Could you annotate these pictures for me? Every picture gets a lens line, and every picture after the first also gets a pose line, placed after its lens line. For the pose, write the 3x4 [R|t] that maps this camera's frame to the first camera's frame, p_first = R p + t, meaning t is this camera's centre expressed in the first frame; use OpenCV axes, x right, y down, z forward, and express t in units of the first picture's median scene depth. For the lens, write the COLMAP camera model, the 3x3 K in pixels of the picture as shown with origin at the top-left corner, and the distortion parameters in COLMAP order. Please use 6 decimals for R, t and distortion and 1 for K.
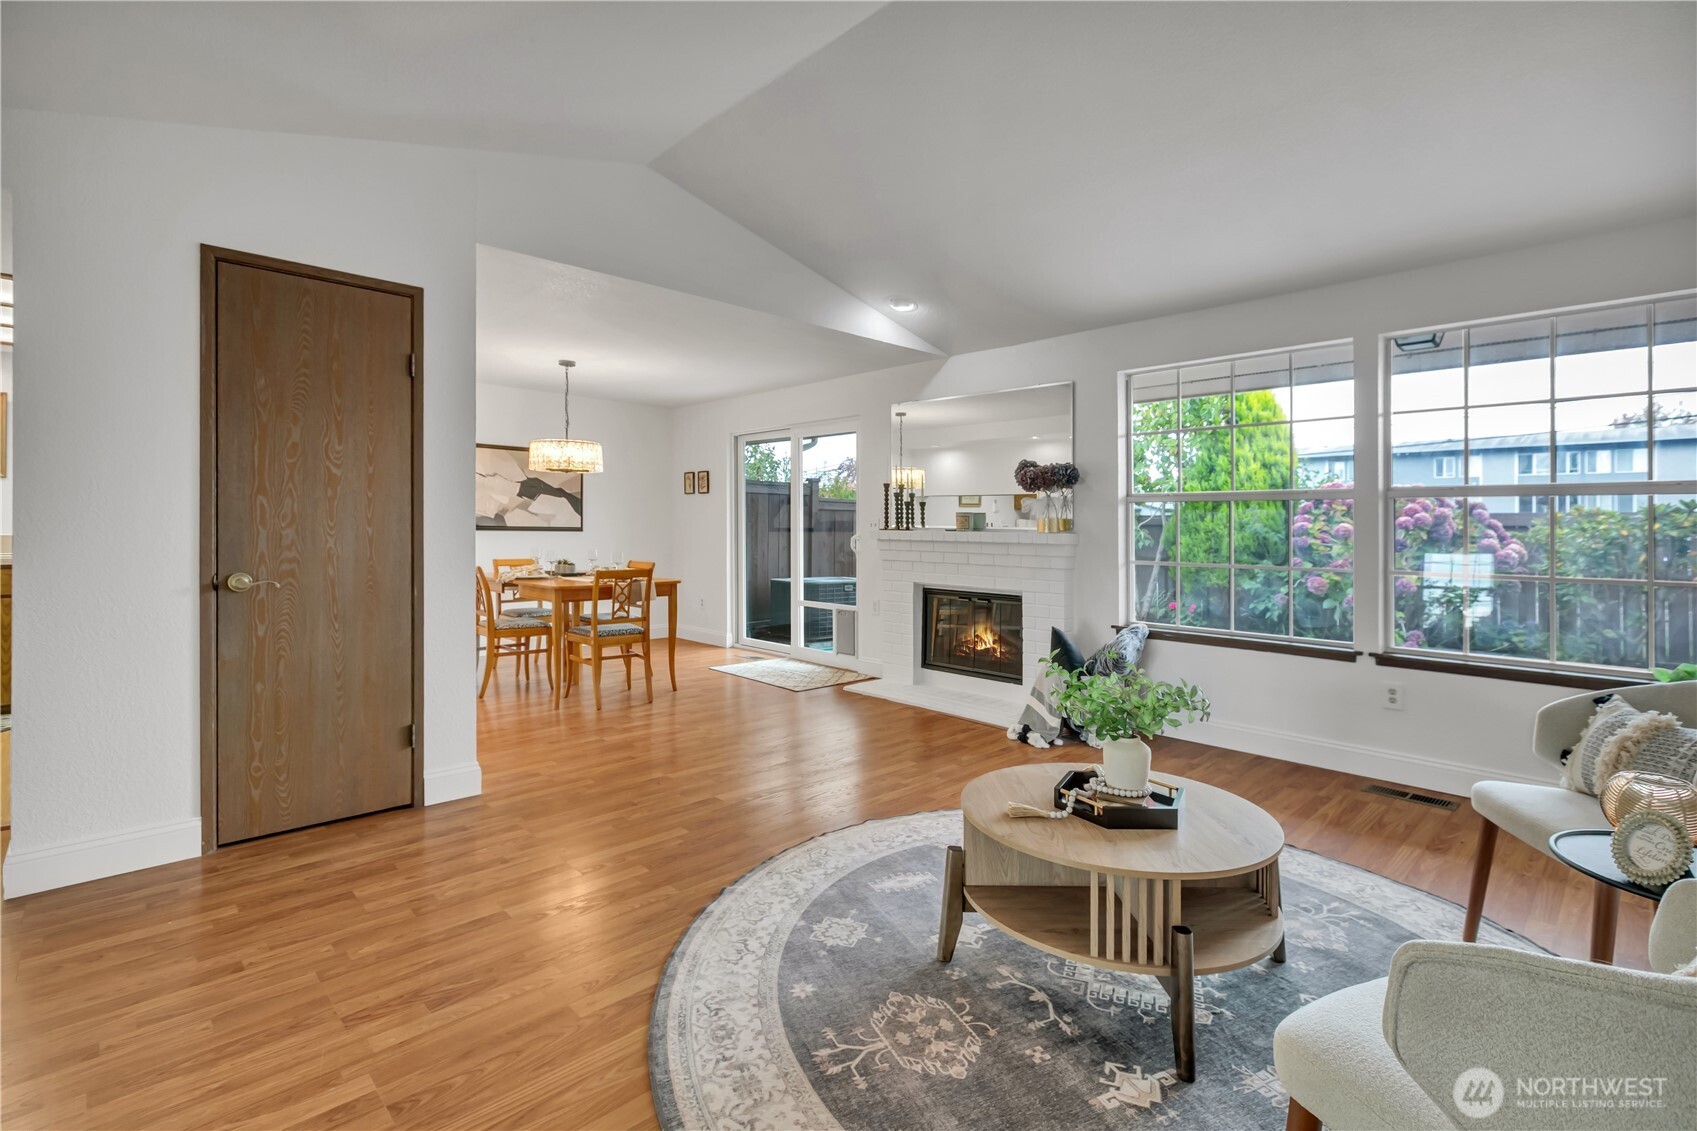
lens RADIAL K [[781.0, 0, 854.7], [0, 781.0, 515.2], [0, 0, 1]] dist [-0.000219, -0.000241]
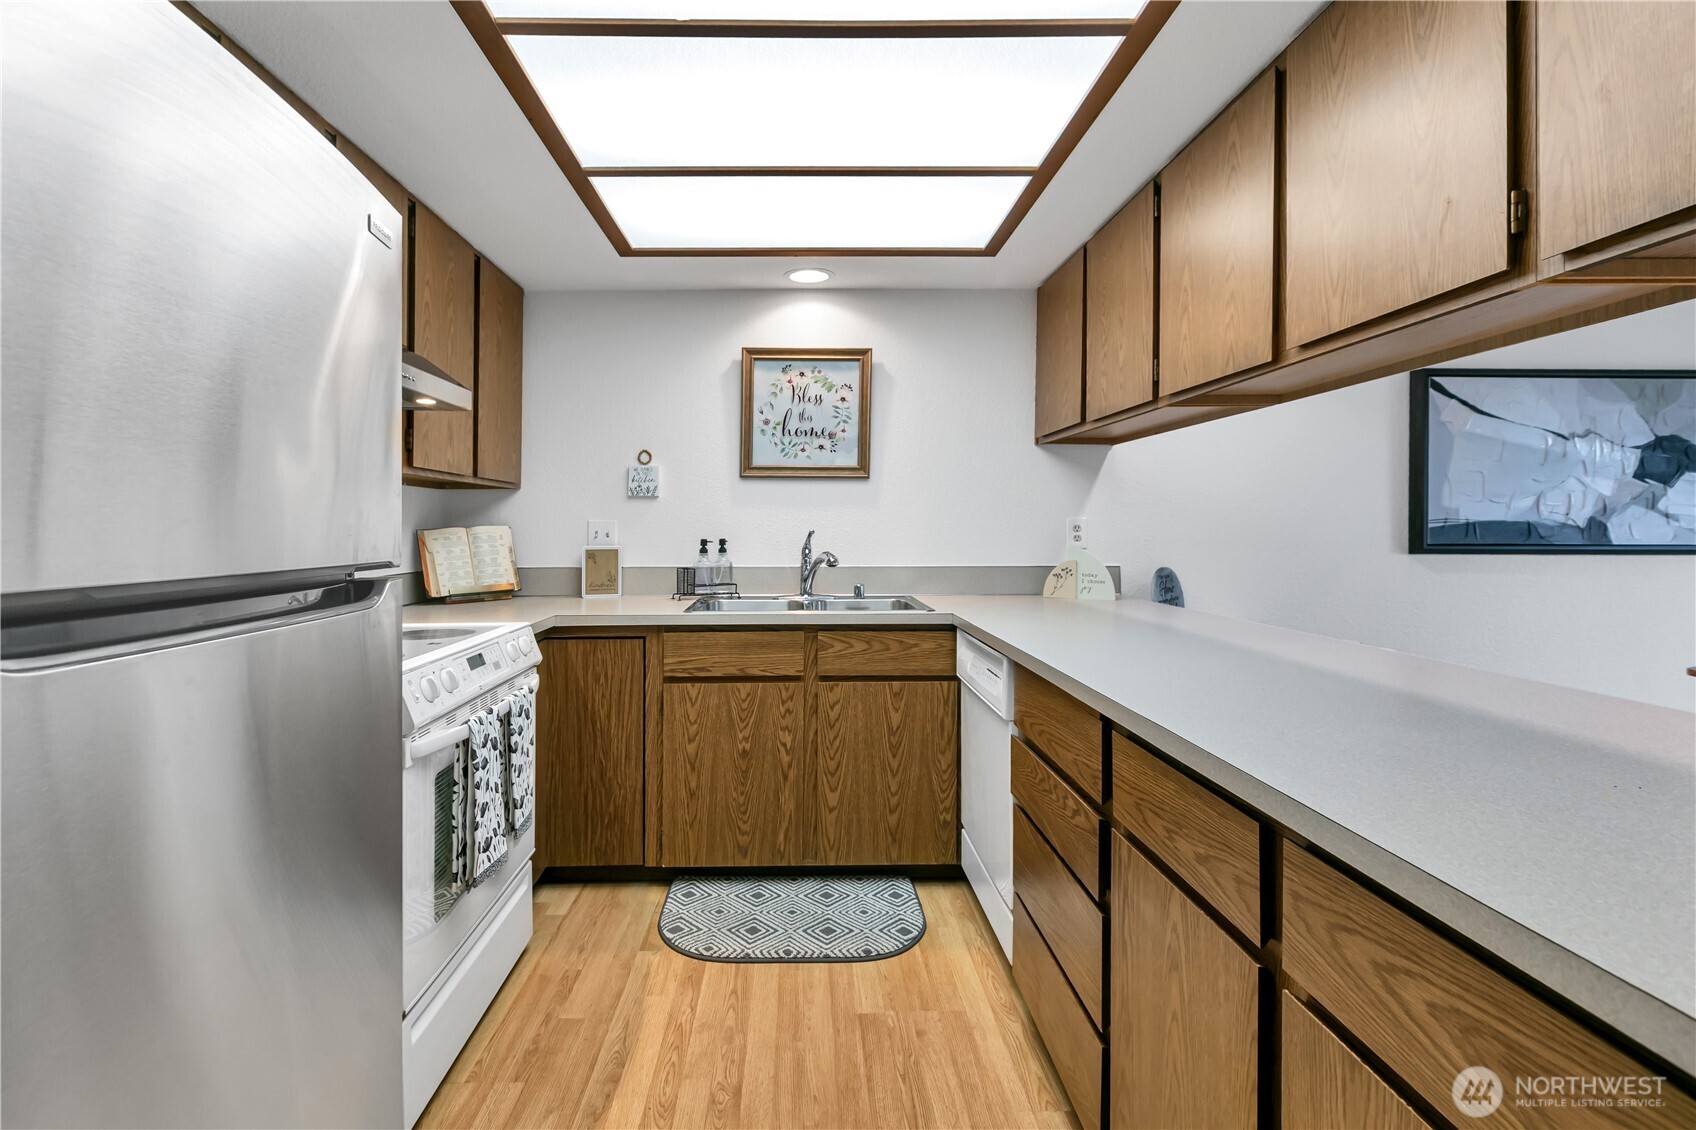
lens RADIAL K [[815.1, 0, 807.3], [0, 815.1, 516.7], [0, 0, 1]] dist [0.001548, 0.000685]
pose [[0.723982, -0.019268, -0.689550, -0.619905], [0.018505, 0.999793, -0.008507, -0.009381], [0.689571, -0.006601, 0.724188, 0.448592]]
